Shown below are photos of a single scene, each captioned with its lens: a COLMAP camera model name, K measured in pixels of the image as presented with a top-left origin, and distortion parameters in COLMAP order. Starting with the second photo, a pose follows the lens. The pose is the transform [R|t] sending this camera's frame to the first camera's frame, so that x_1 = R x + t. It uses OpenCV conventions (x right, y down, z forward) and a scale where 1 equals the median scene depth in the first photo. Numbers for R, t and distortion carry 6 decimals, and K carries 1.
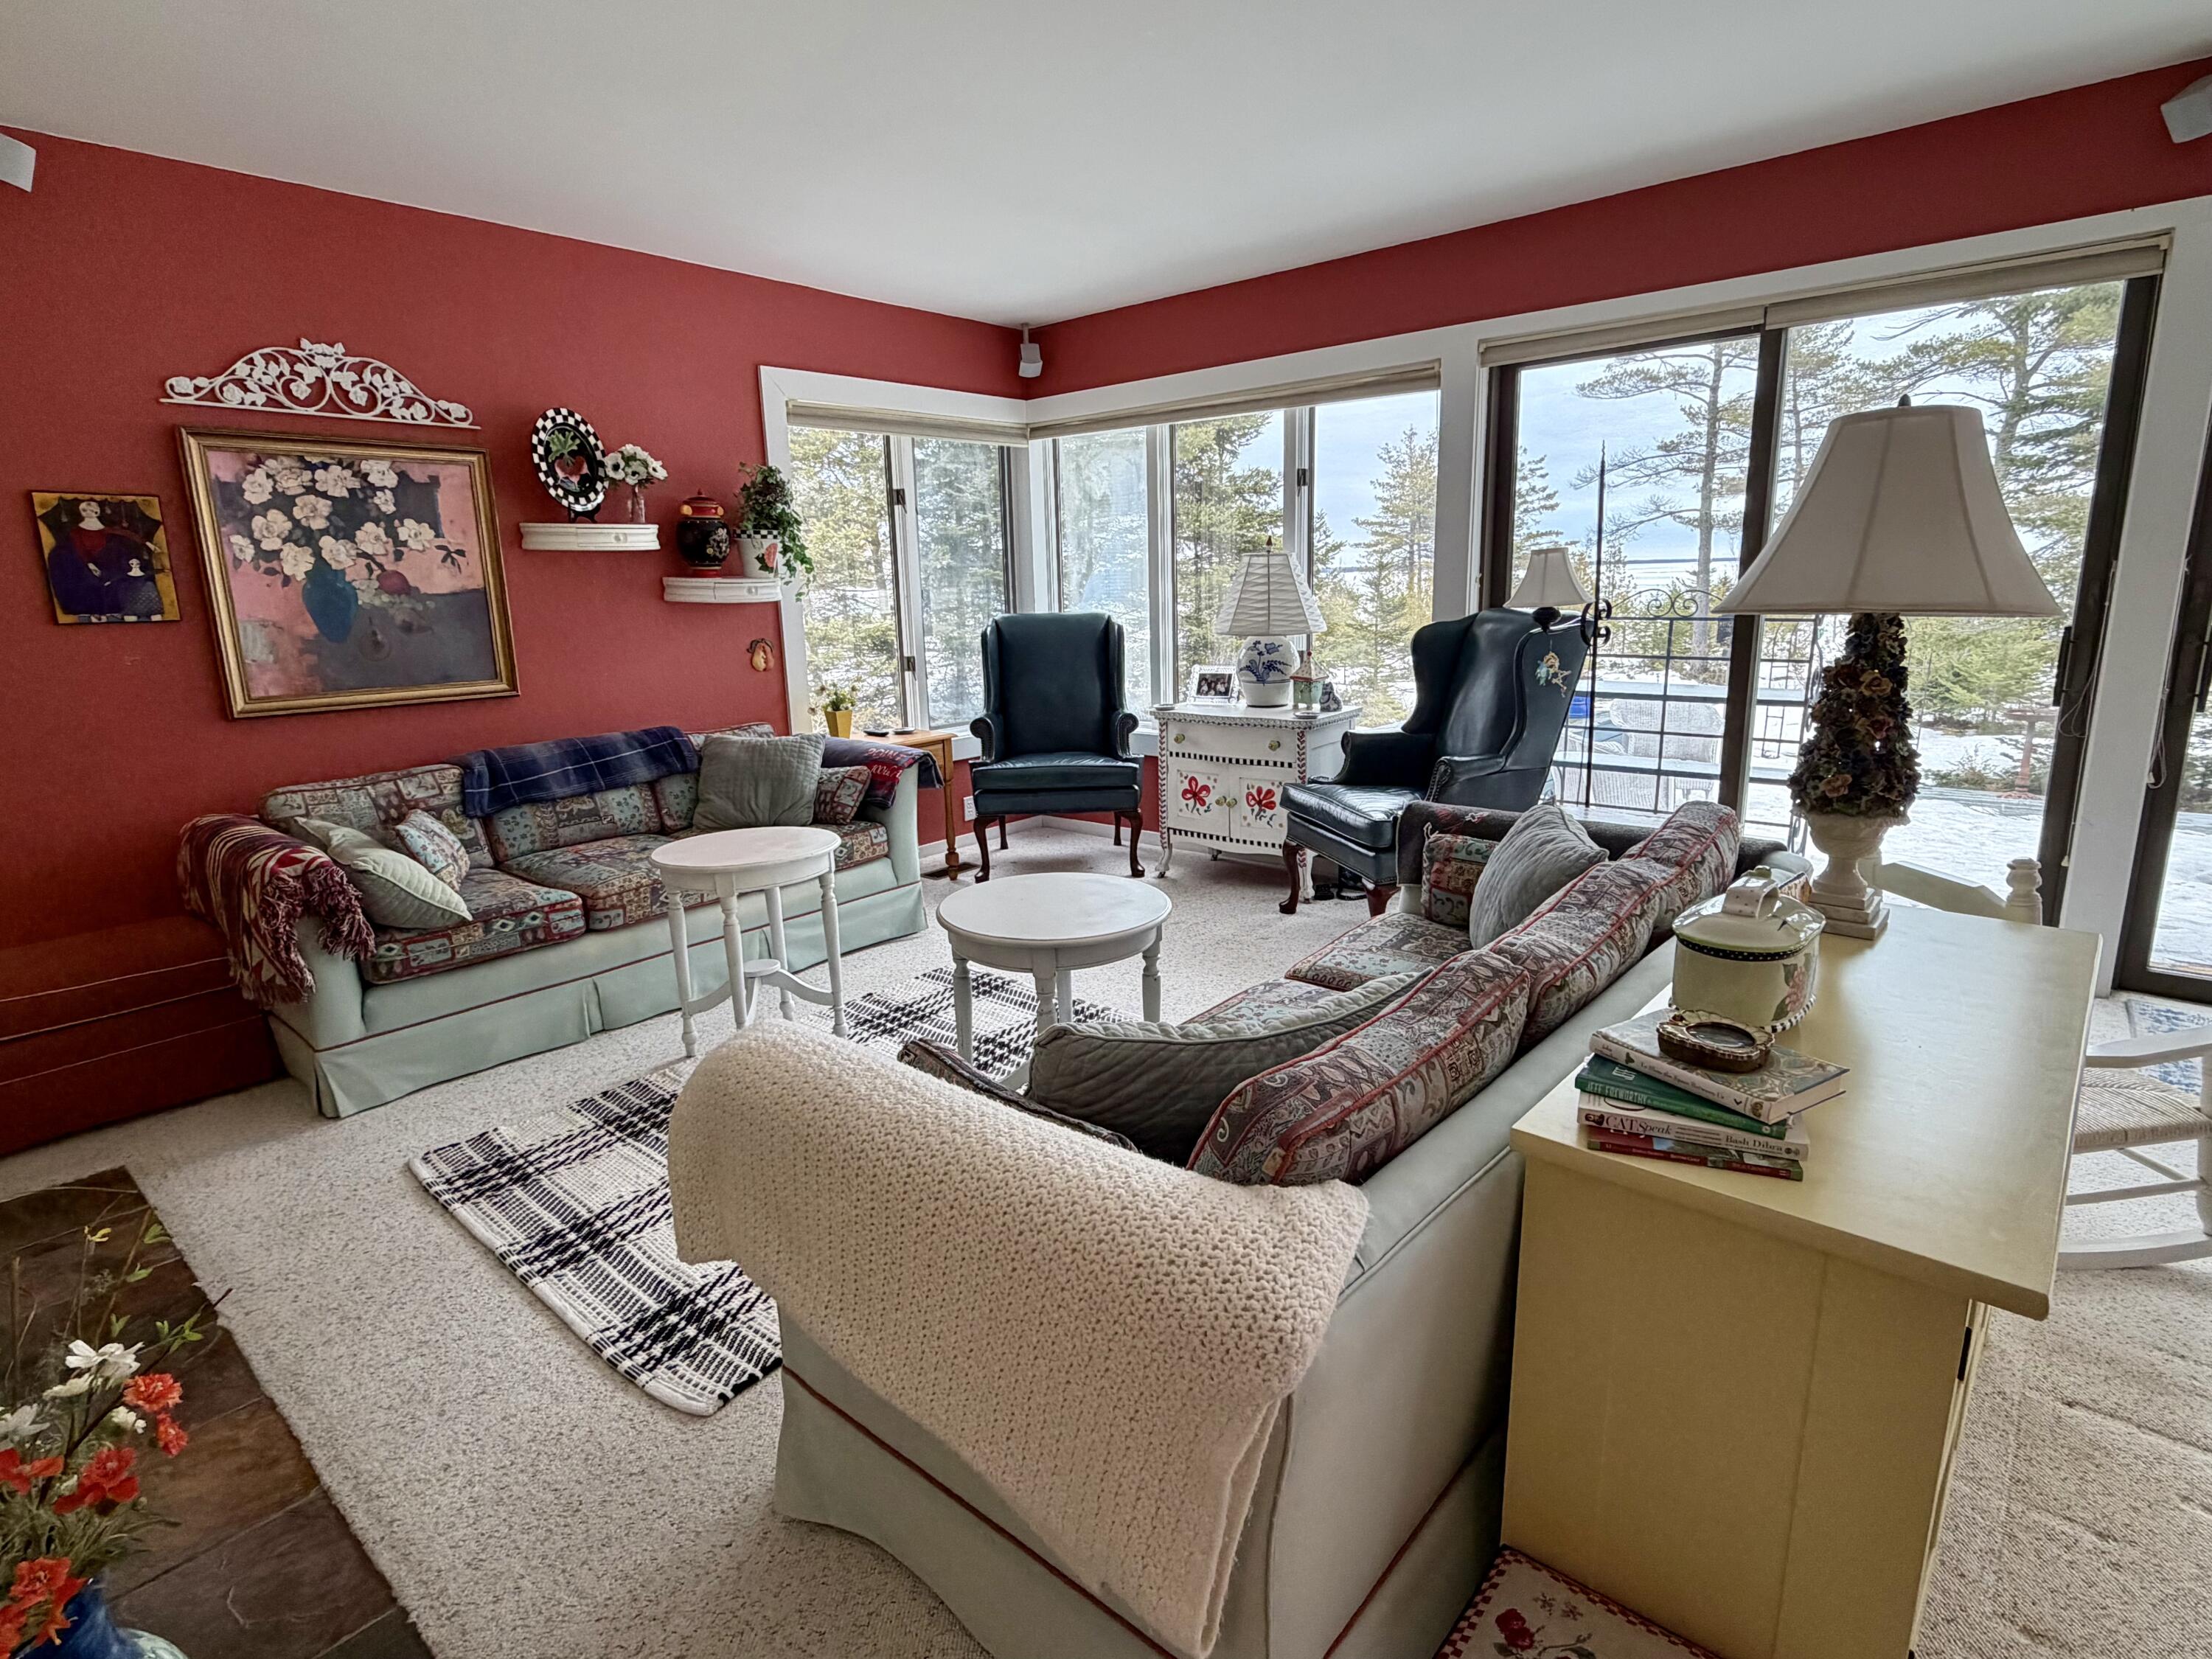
lens RADIAL K [[1133.0, 0, 1102.2], [0, 1133.0, 829.2], [0, 0, 1]] dist [-0.000120, 0.000562]
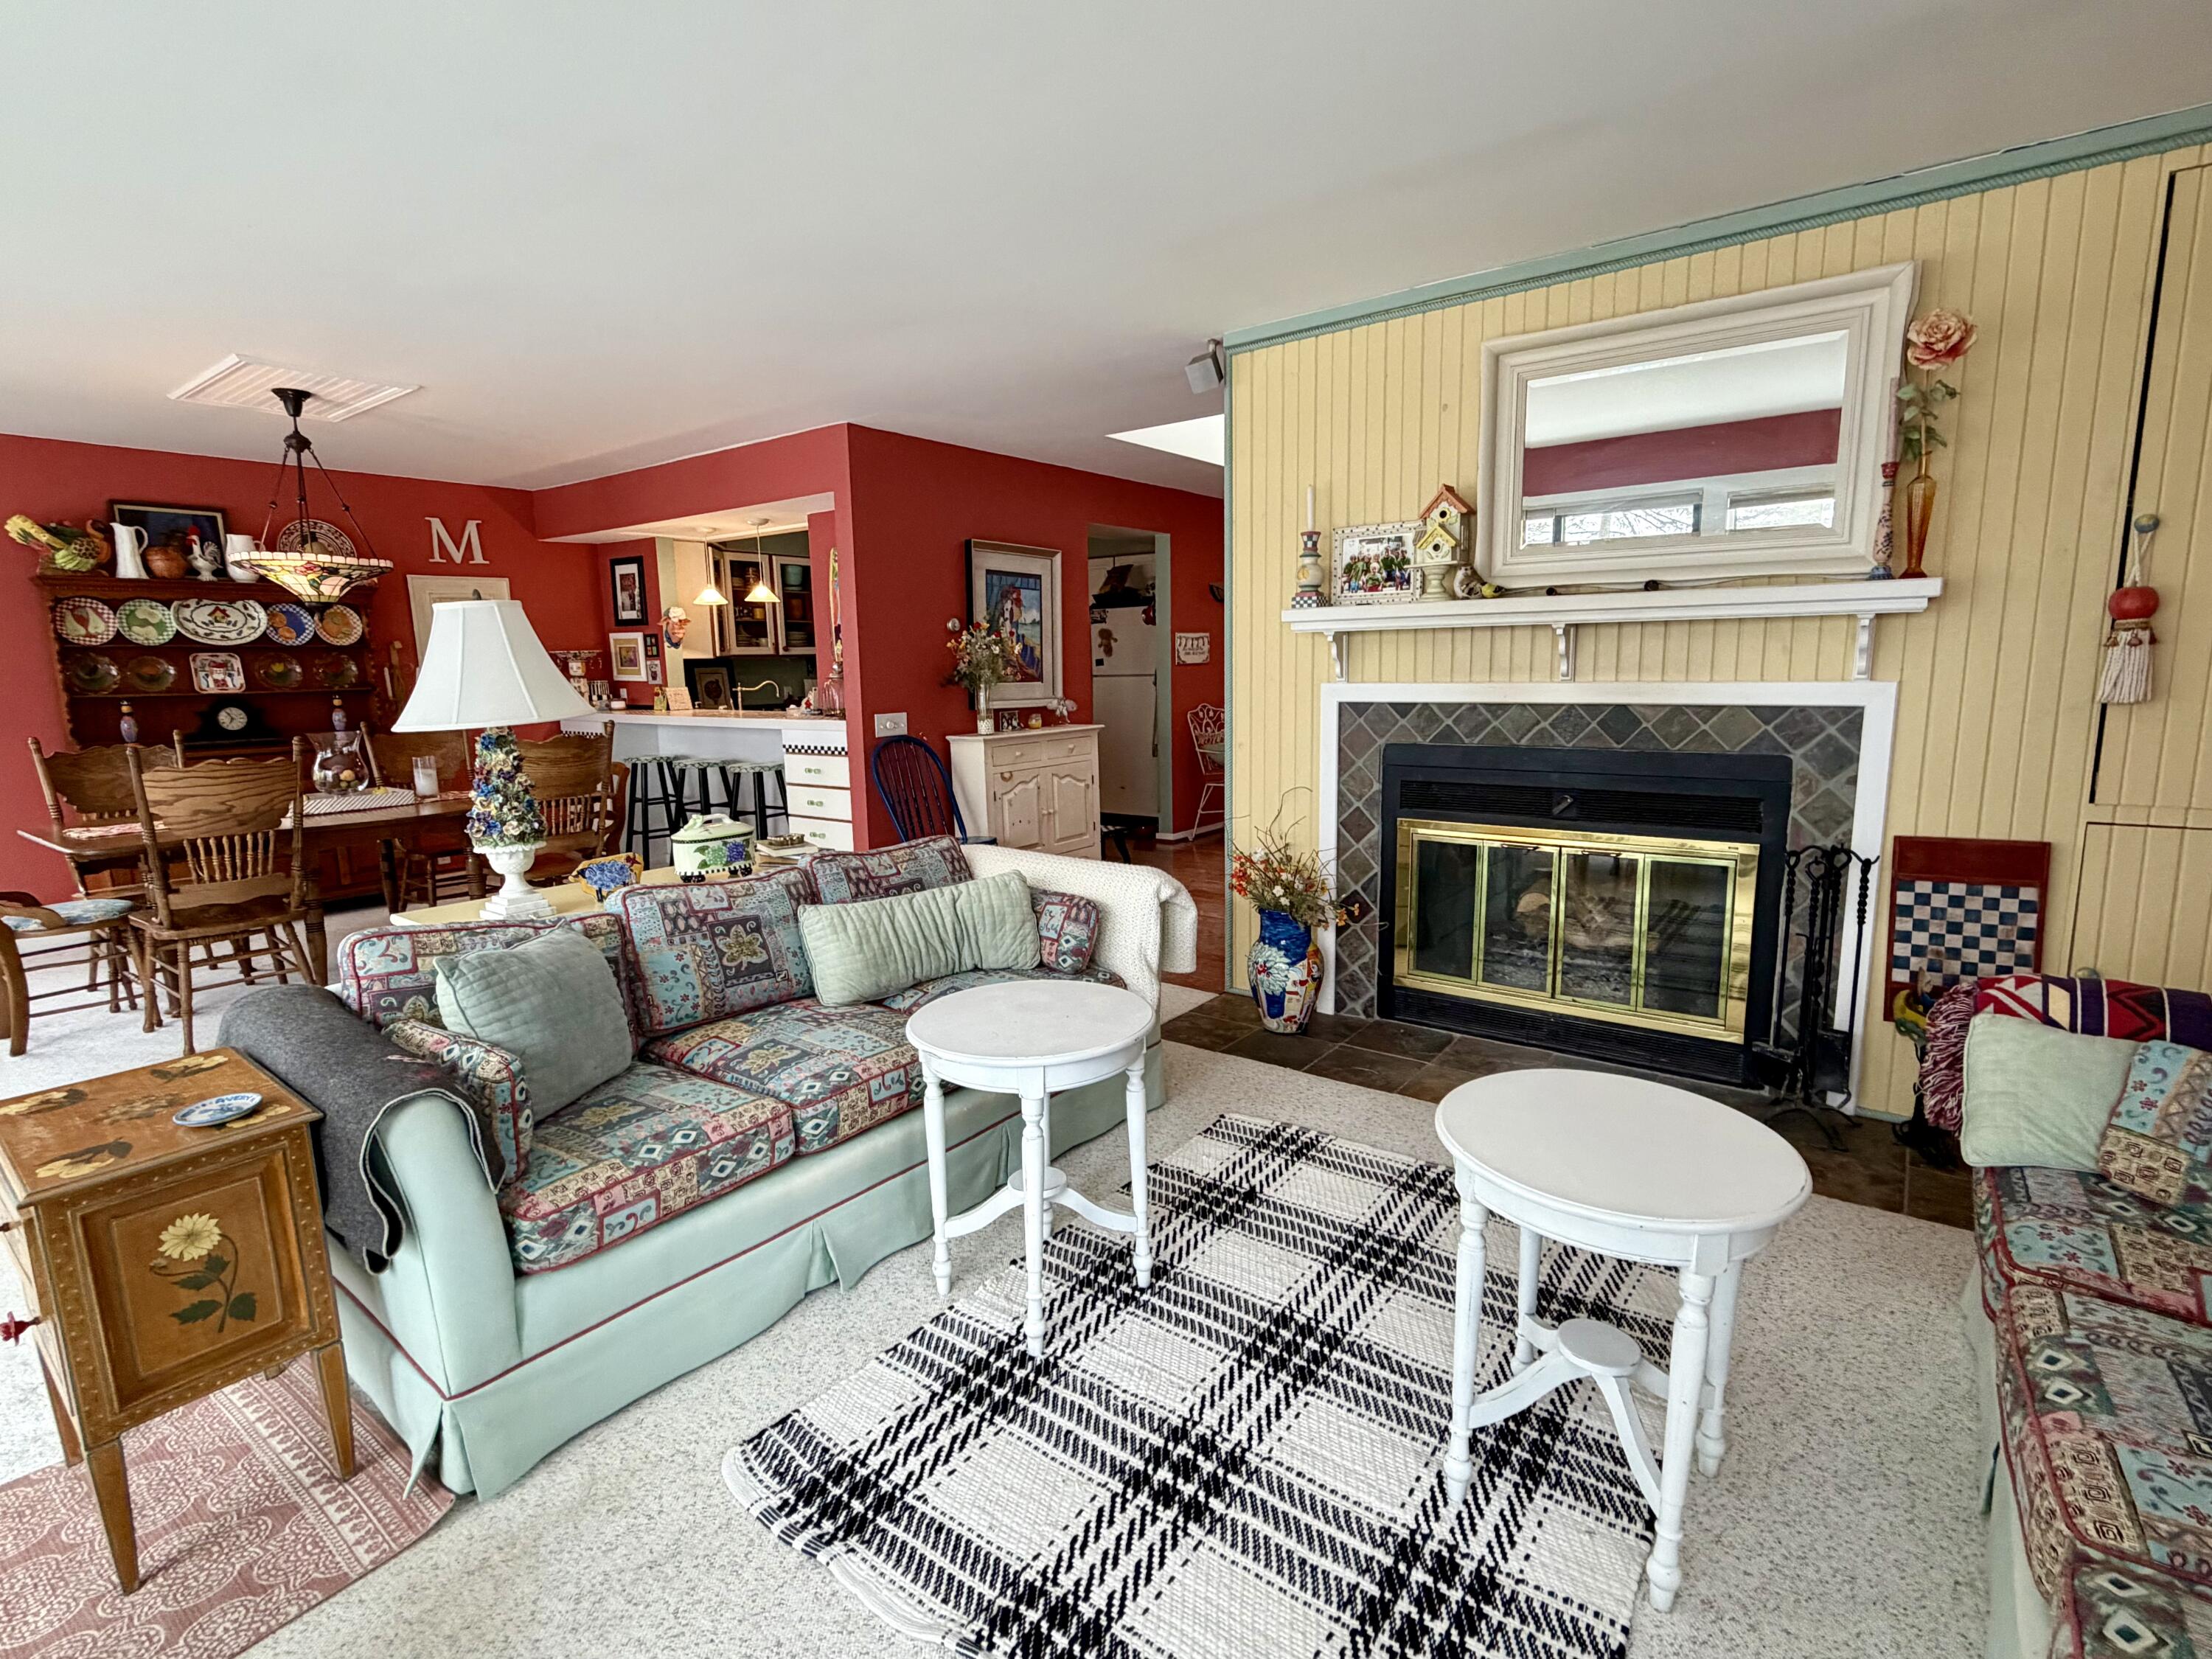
lens RADIAL K [[1064.6, 0, 1106.0], [0, 1064.6, 829.5], [0, 0, 1]] dist [0.000279, 0.000196]
pose [[-0.996690, 0.059592, -0.055294, -0.045740], [0.035111, 0.929023, 0.368352, -0.285430], [0.073321, 0.365192, -0.928040, 1.250883]]
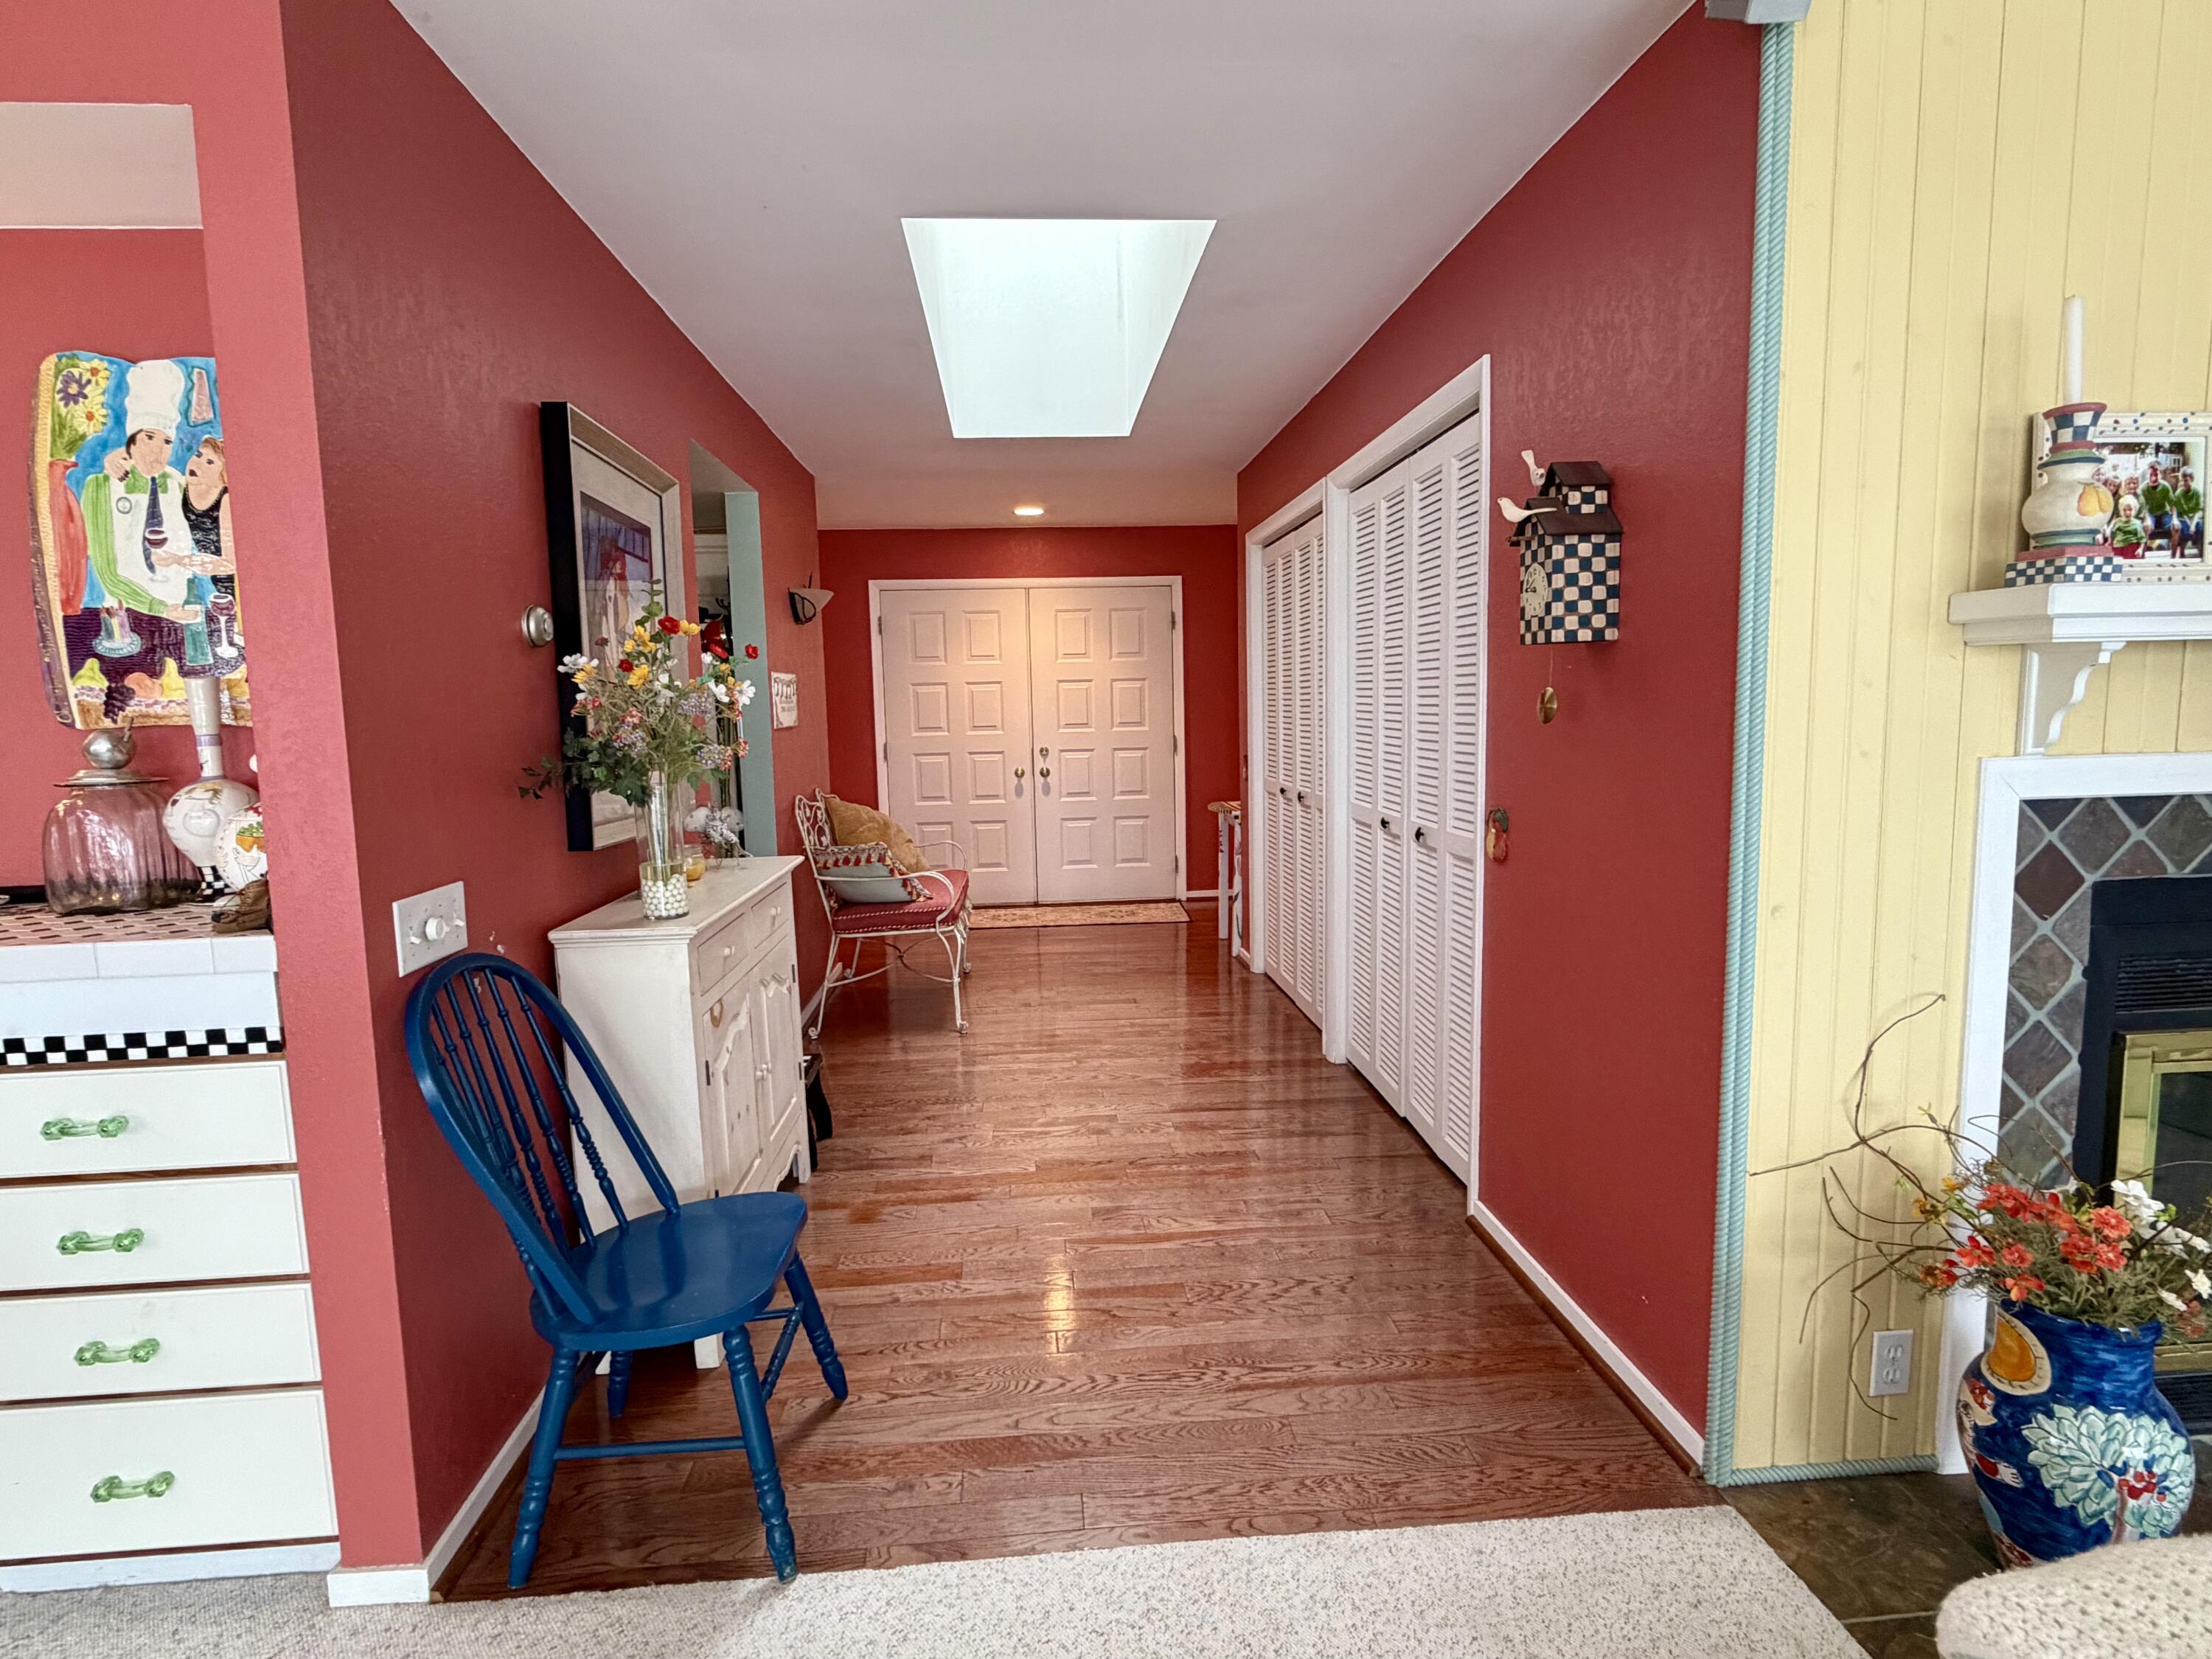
lens RADIAL K [[1133.0, 0, 1102.2], [0, 1133.0, 829.2], [0, 0, 1]] dist [-0.000120, 0.000562]
pose [[-0.705711, 0.124073, -0.697551, 0.318344], [-0.108939, 0.953837, 0.279872, -0.083181], [0.700074, 0.273499, -0.659617, 0.255557]]
